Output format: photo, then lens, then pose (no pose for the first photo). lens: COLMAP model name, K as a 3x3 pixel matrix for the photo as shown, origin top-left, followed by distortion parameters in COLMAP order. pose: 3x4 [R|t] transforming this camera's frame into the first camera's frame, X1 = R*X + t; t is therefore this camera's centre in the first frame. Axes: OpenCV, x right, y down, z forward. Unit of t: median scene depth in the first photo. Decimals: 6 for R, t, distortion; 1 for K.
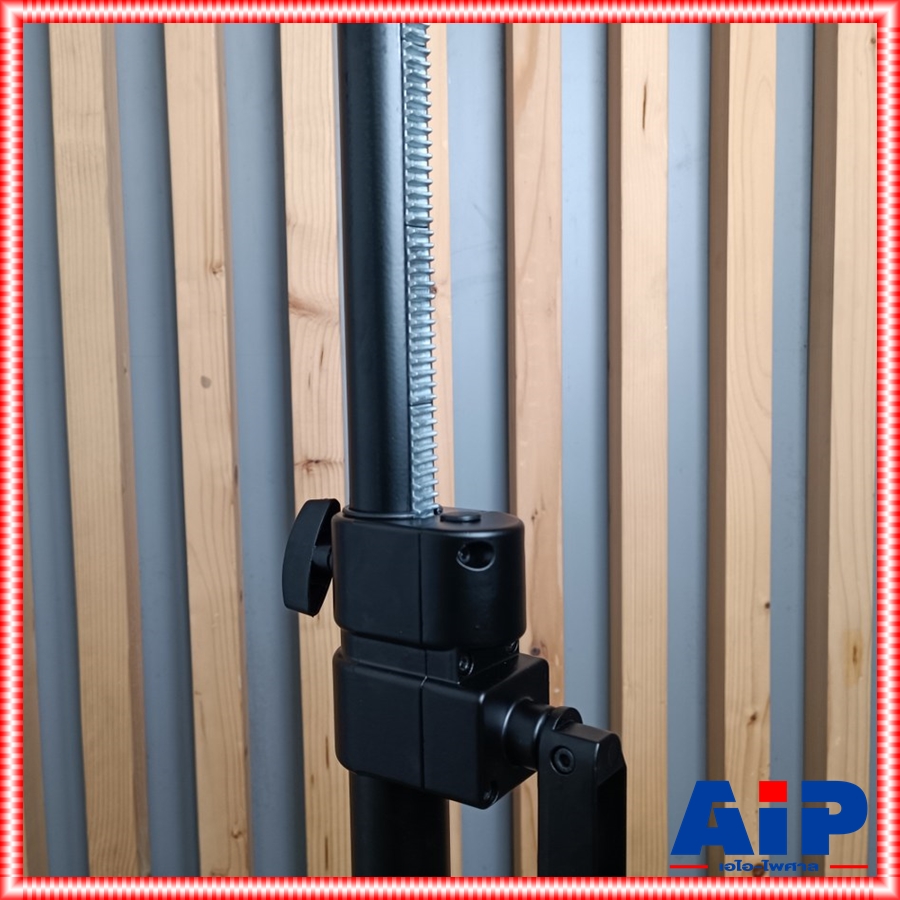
lens RADIAL K [[909.1, 0, 450.0], [0, 909.1, 450.0], [0, 0, 1]] dist [0.006052, 0.004641]
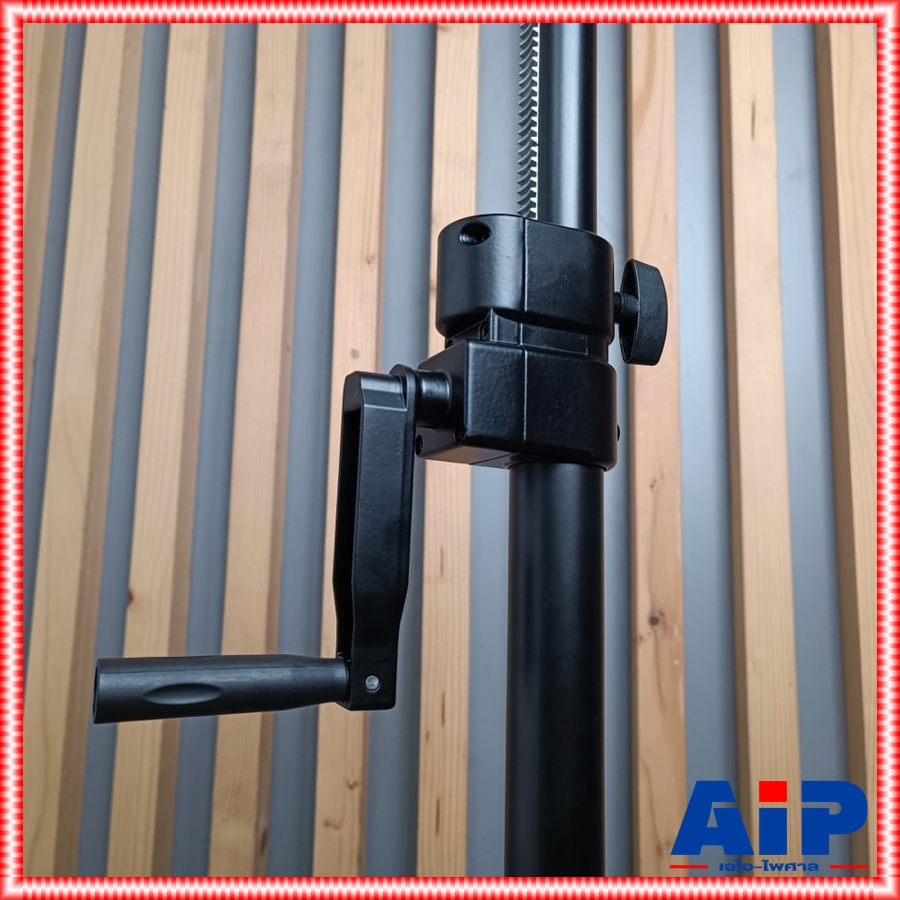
lens RADIAL K [[840.3, 0, 415.5], [0, 840.3, 449.6], [0, 0, 1]] dist [0.017421, -0.024500]
pose [[0.982934, 0.017255, -0.183146, 0.002420], [-0.057023, 0.975131, -0.214167, 0.258059], [0.174896, 0.220955, 0.959474, 0.022594]]
